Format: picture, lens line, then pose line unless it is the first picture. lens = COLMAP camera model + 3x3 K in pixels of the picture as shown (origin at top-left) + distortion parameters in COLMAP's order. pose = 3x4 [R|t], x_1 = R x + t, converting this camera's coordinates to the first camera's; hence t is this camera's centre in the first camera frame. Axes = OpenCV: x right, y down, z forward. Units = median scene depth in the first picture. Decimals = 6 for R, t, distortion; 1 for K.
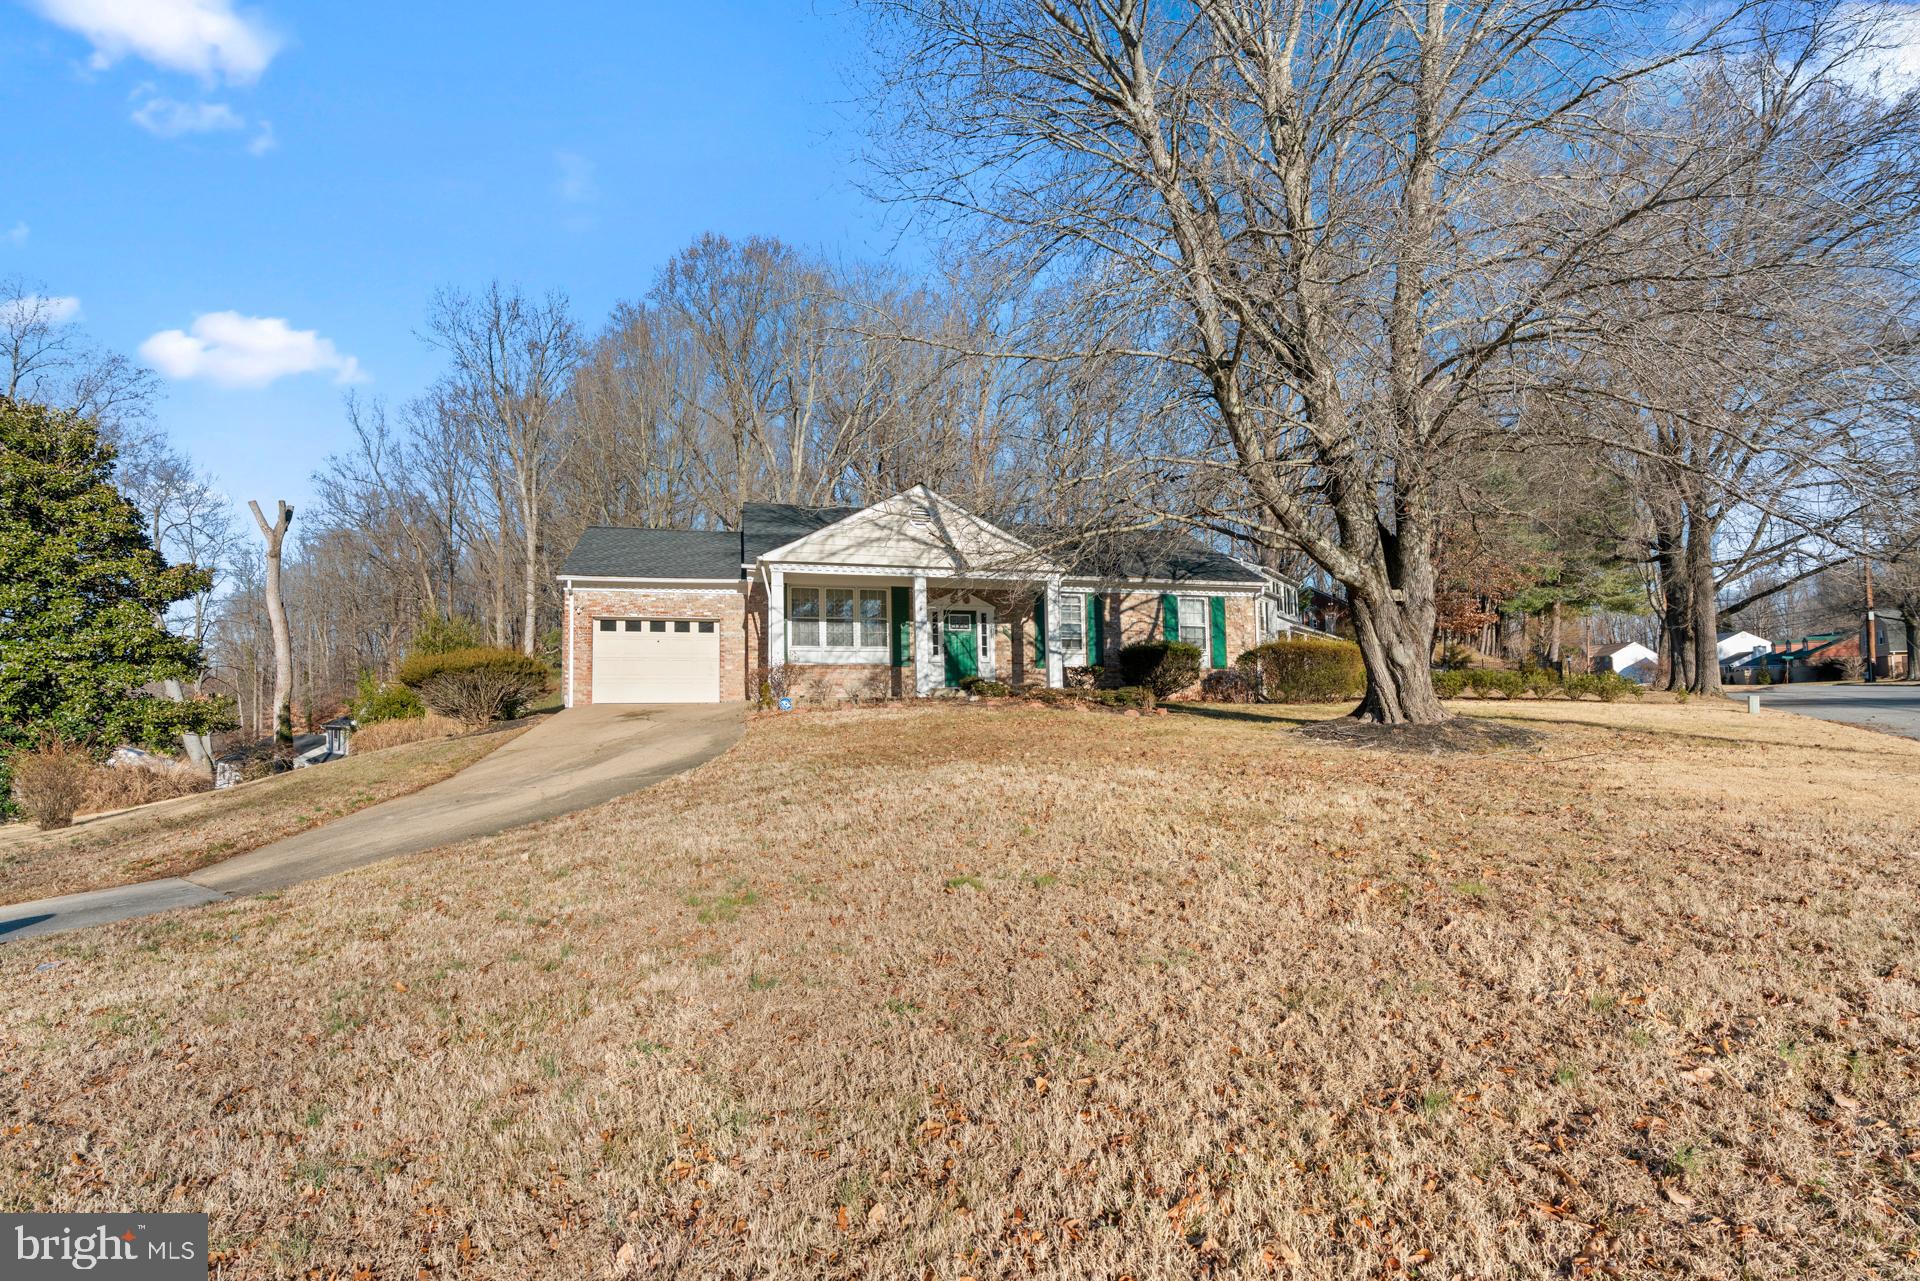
lens RADIAL K [[873.3, 0, 920.3], [0, 873.3, 665.7], [0, 0, 1]] dist [-0.014827, 0.006097]
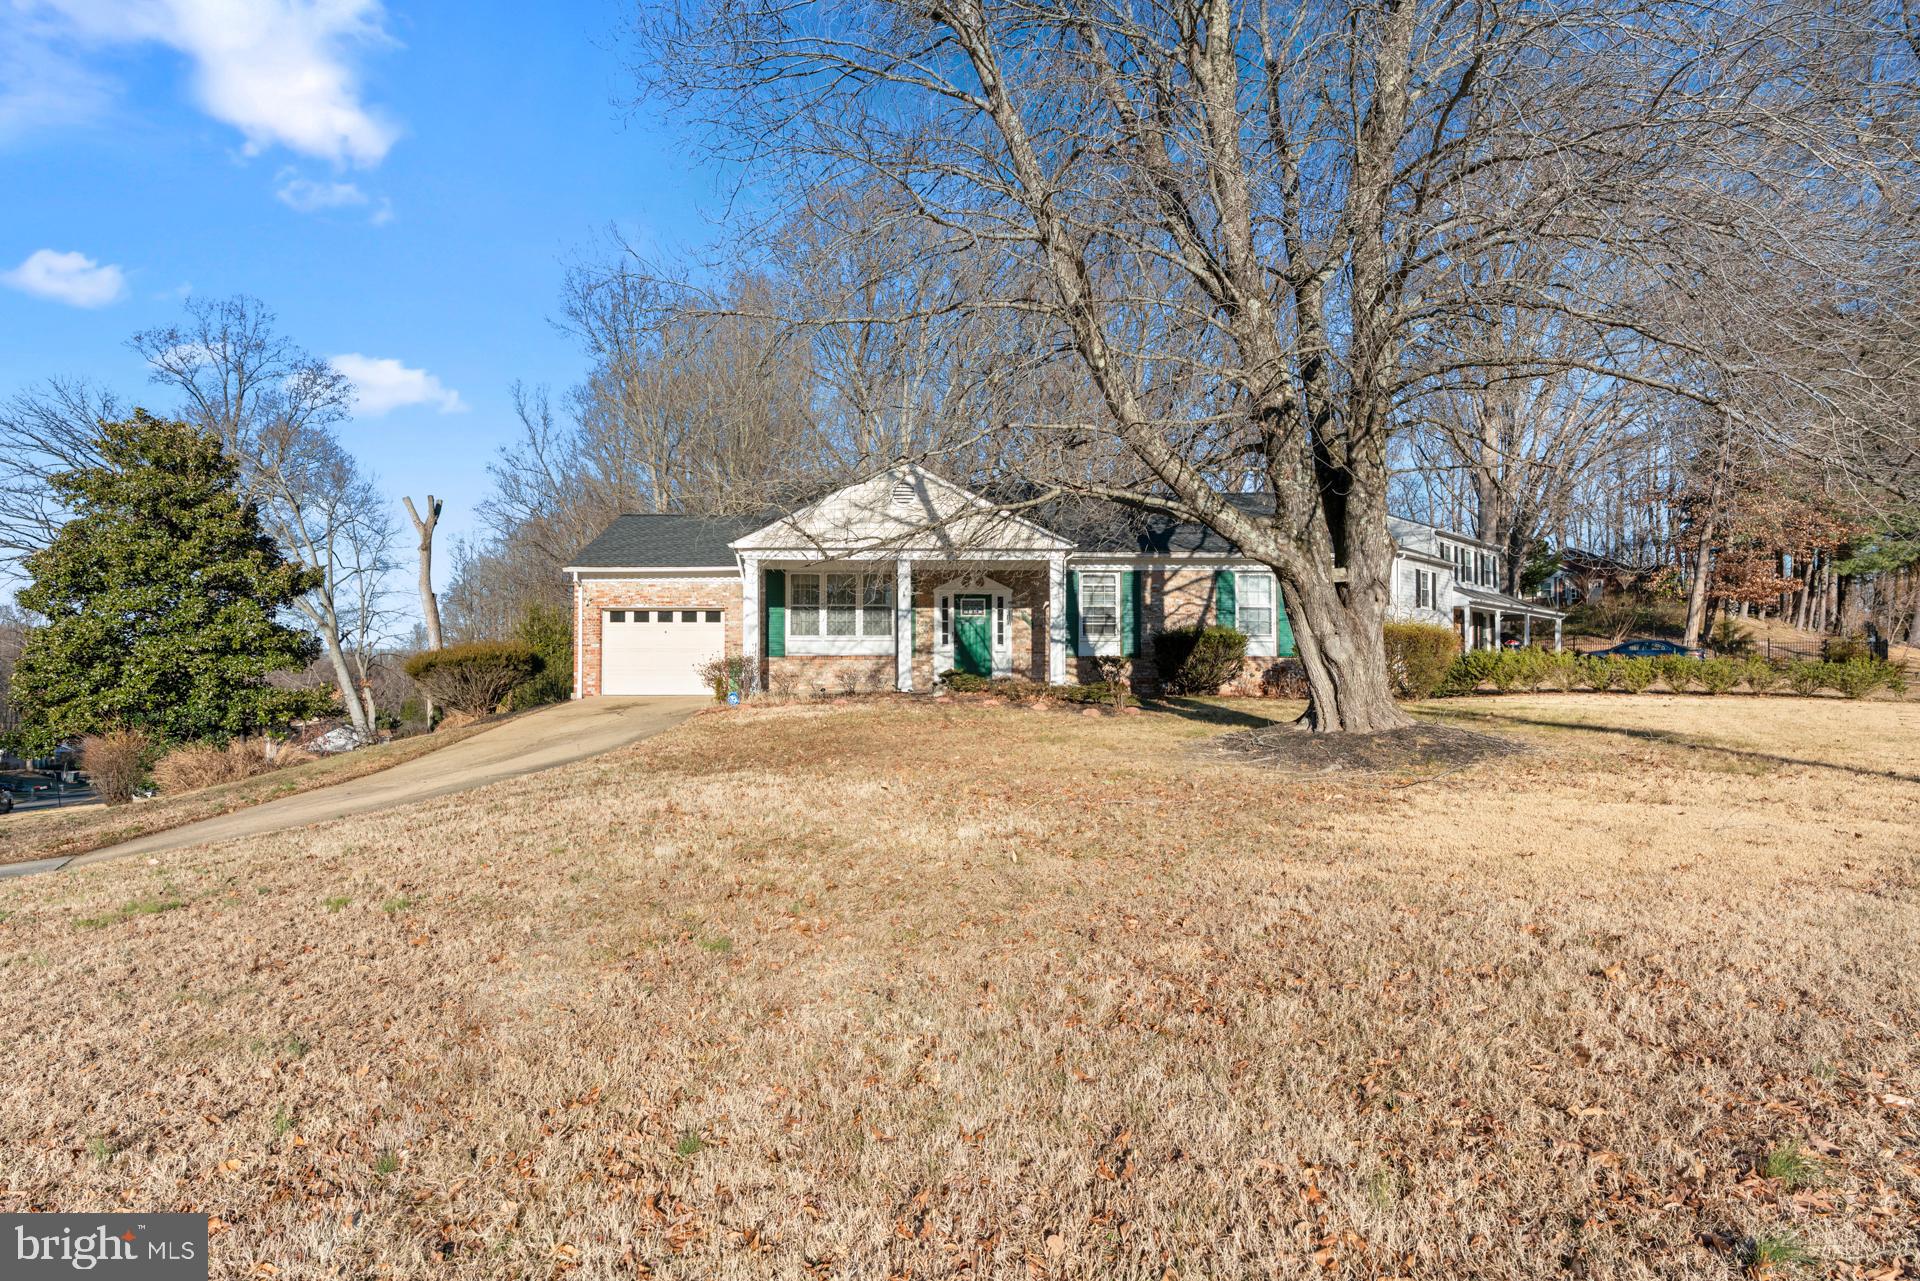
lens RADIAL K [[944.1, 0, 902.0], [0, 944.1, 697.9], [0, 0, 1]] dist [-0.004380, -0.000463]
pose [[0.973922, 0.006319, -0.226795, 0.197342], [0.005903, 0.998568, 0.053172, -0.008835], [0.226806, -0.053125, 0.972490, 0.021601]]
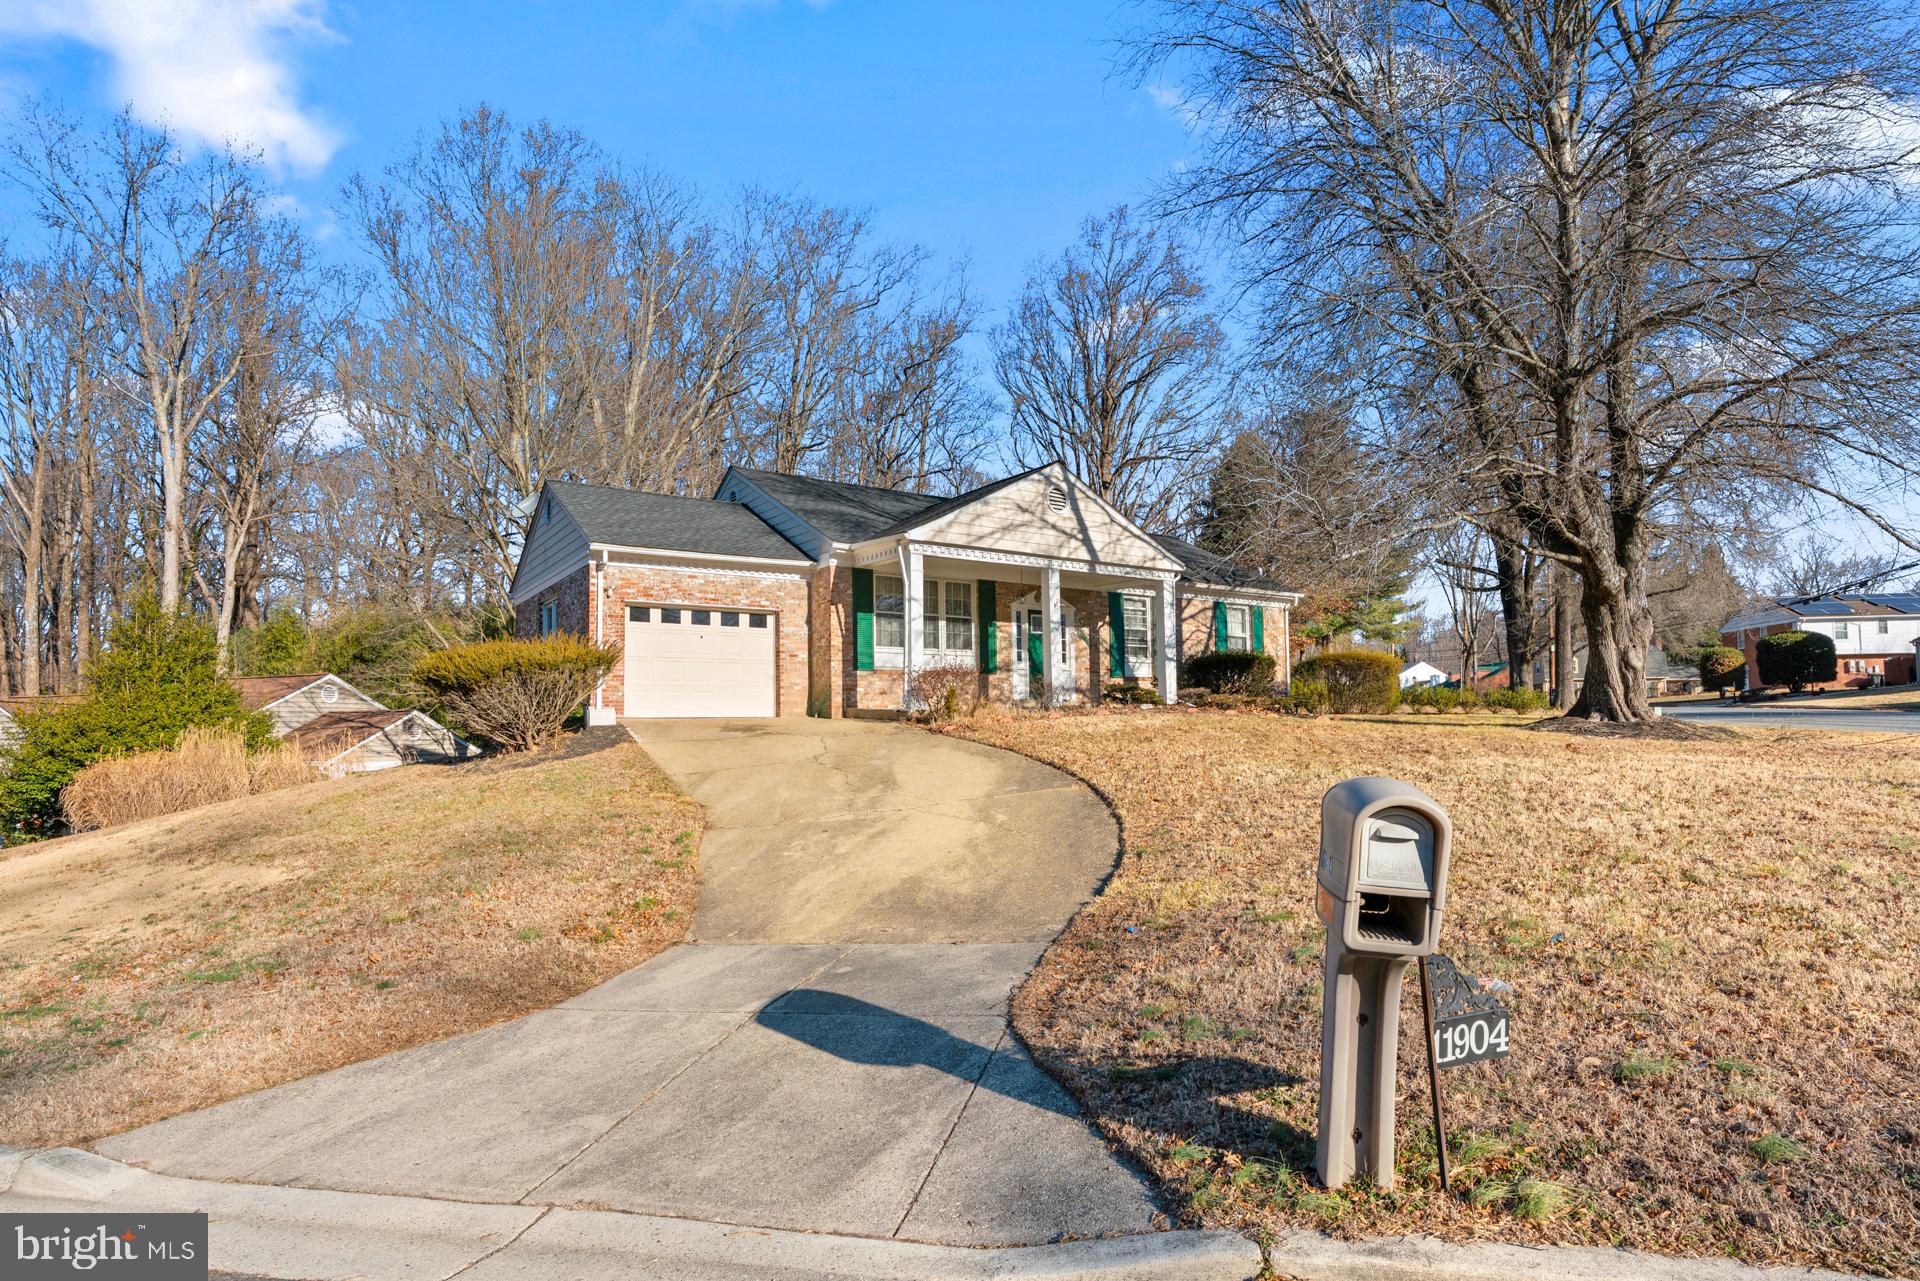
lens RADIAL K [[1045.2, 0, 959.3], [0, 1045.2, 655.4], [0, 0, 1]] dist [-0.002221, -0.000028]
pose [[0.919333, 0.018435, 0.393047, -0.445761], [-0.003181, 0.999217, -0.039427, 0.022835], [-0.393467, 0.034997, 0.918673, 0.070387]]
